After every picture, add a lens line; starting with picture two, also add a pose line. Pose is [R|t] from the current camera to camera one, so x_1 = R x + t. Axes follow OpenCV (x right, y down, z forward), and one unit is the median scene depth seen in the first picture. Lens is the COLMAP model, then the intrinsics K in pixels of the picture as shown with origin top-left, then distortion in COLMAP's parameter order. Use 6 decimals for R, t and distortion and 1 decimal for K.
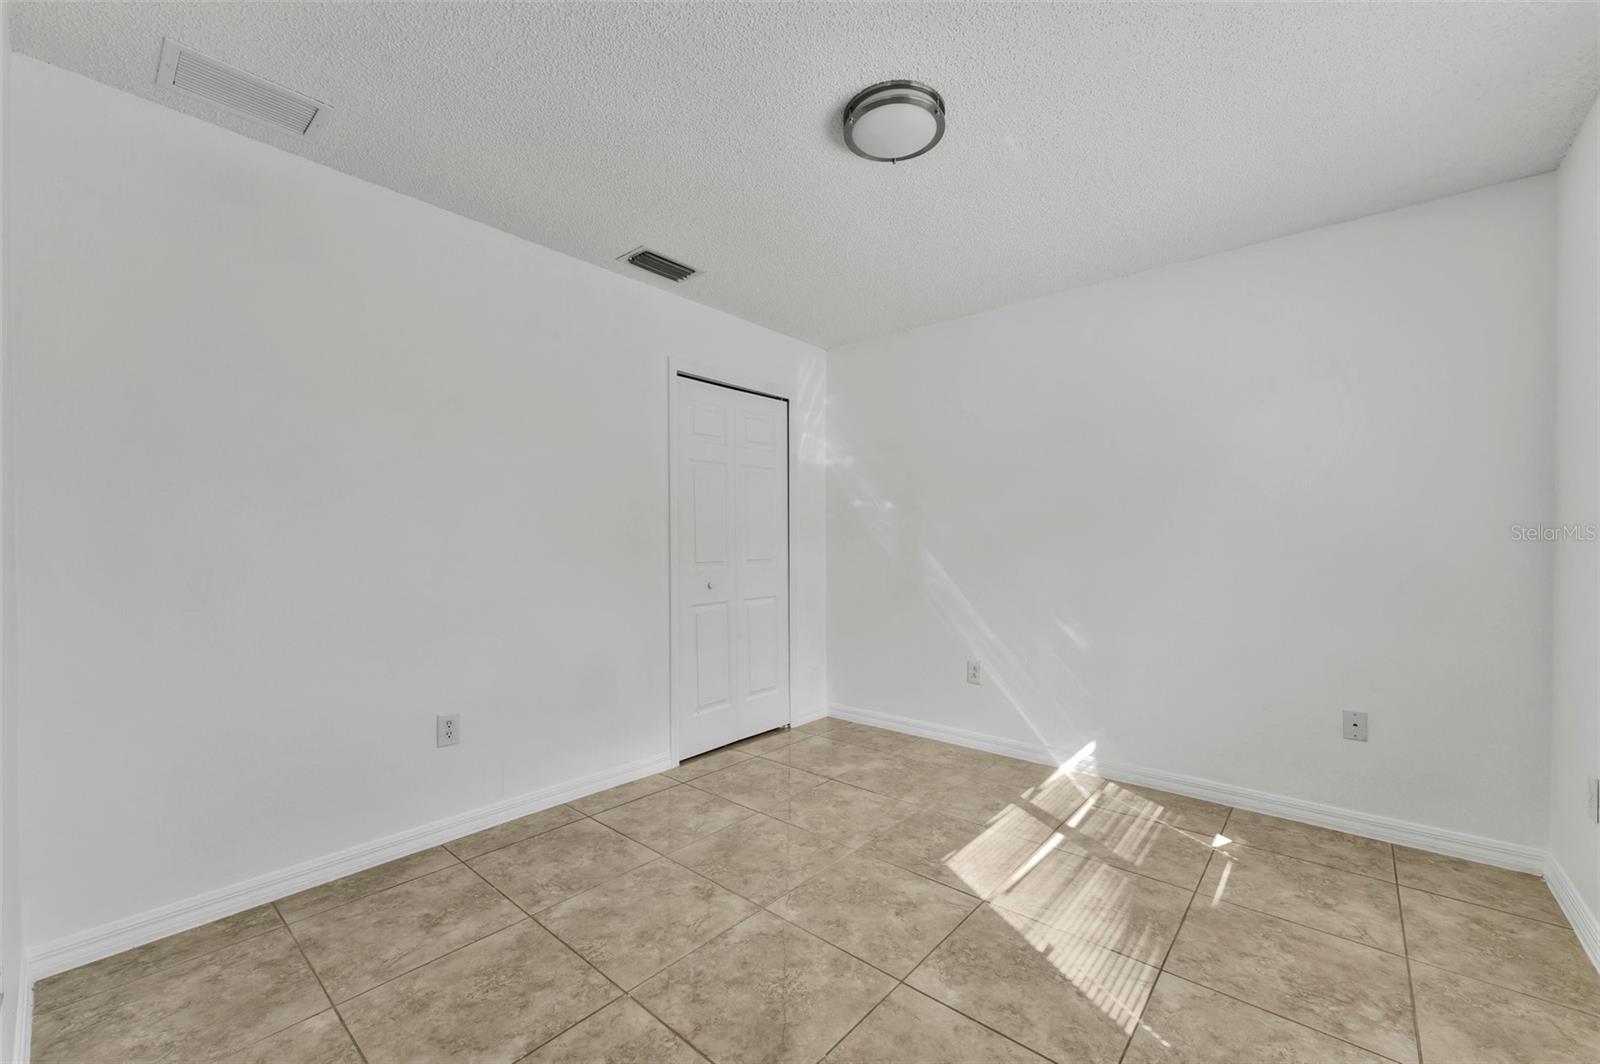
lens RADIAL K [[643.3, 0, 795.9], [0, 643.3, 541.6], [0, 0, 1]] dist [-0.001804, 0.000578]
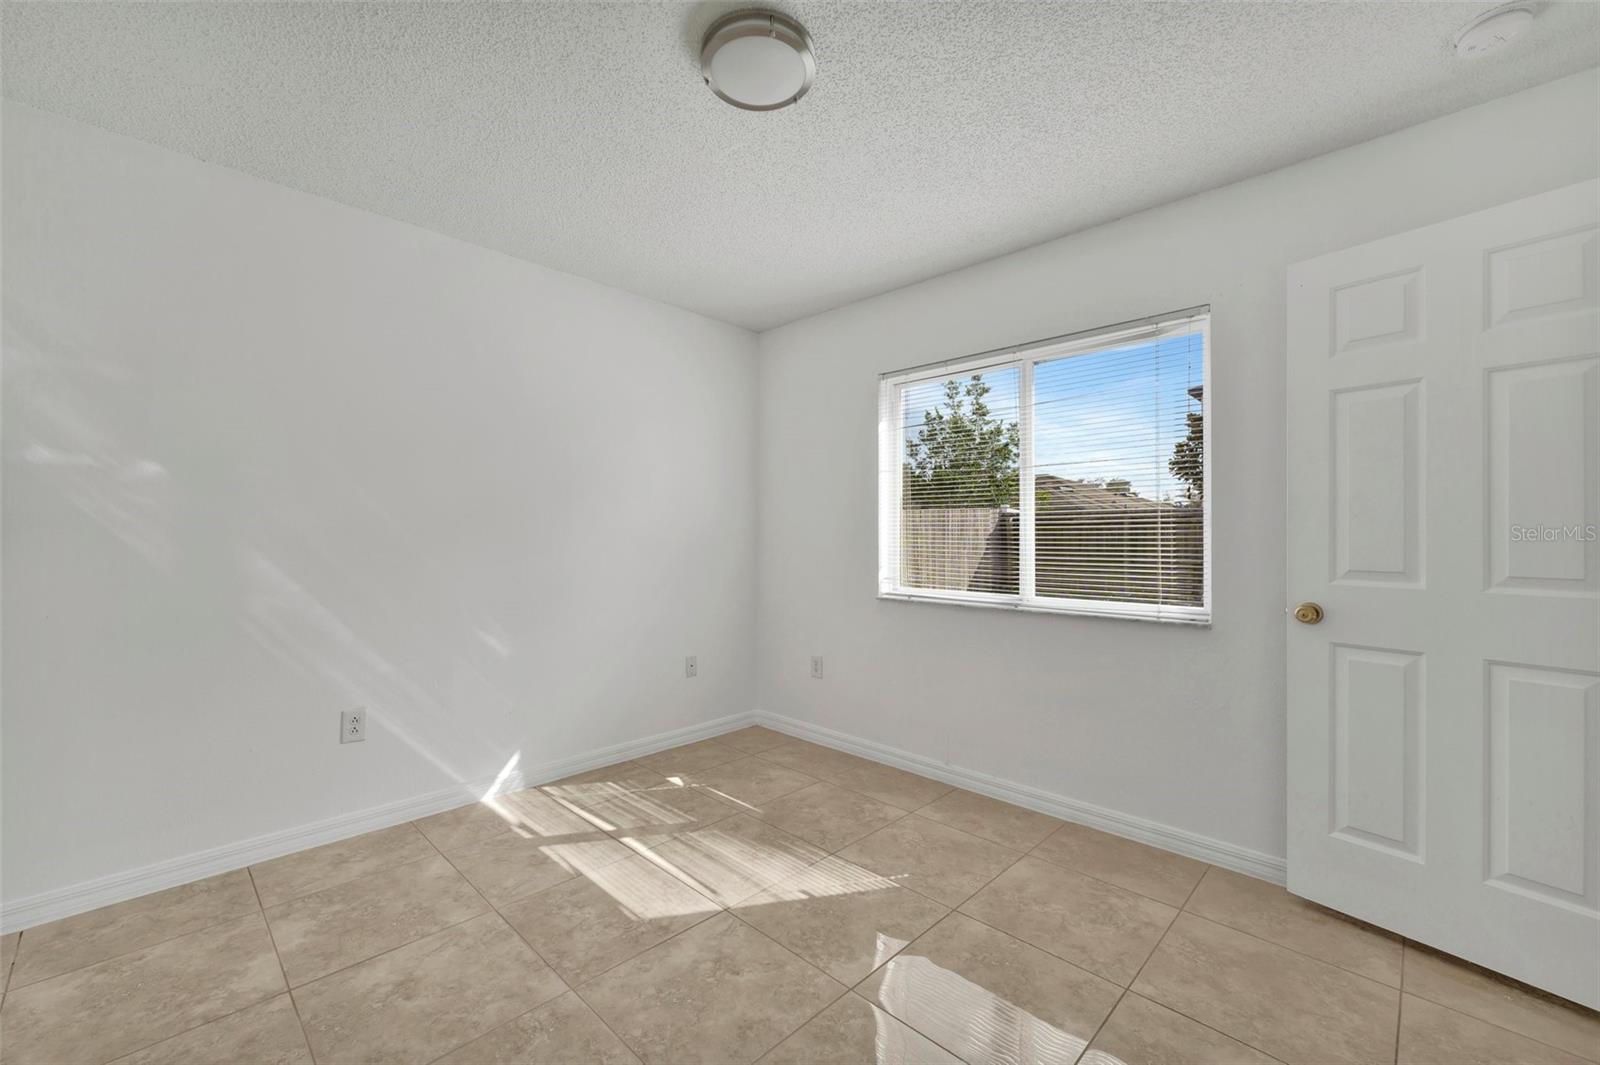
lens RADIAL K [[643.3, 0, 797.0], [0, 643.3, 530.1], [0, 0, 1]] dist [-0.001804, 0.000578]
pose [[0.057917, 0.010312, 0.998268, -0.524244], [-0.004151, 0.999940, -0.010088, -0.003651], [-0.998313, -0.003559, 0.057957, 0.651255]]
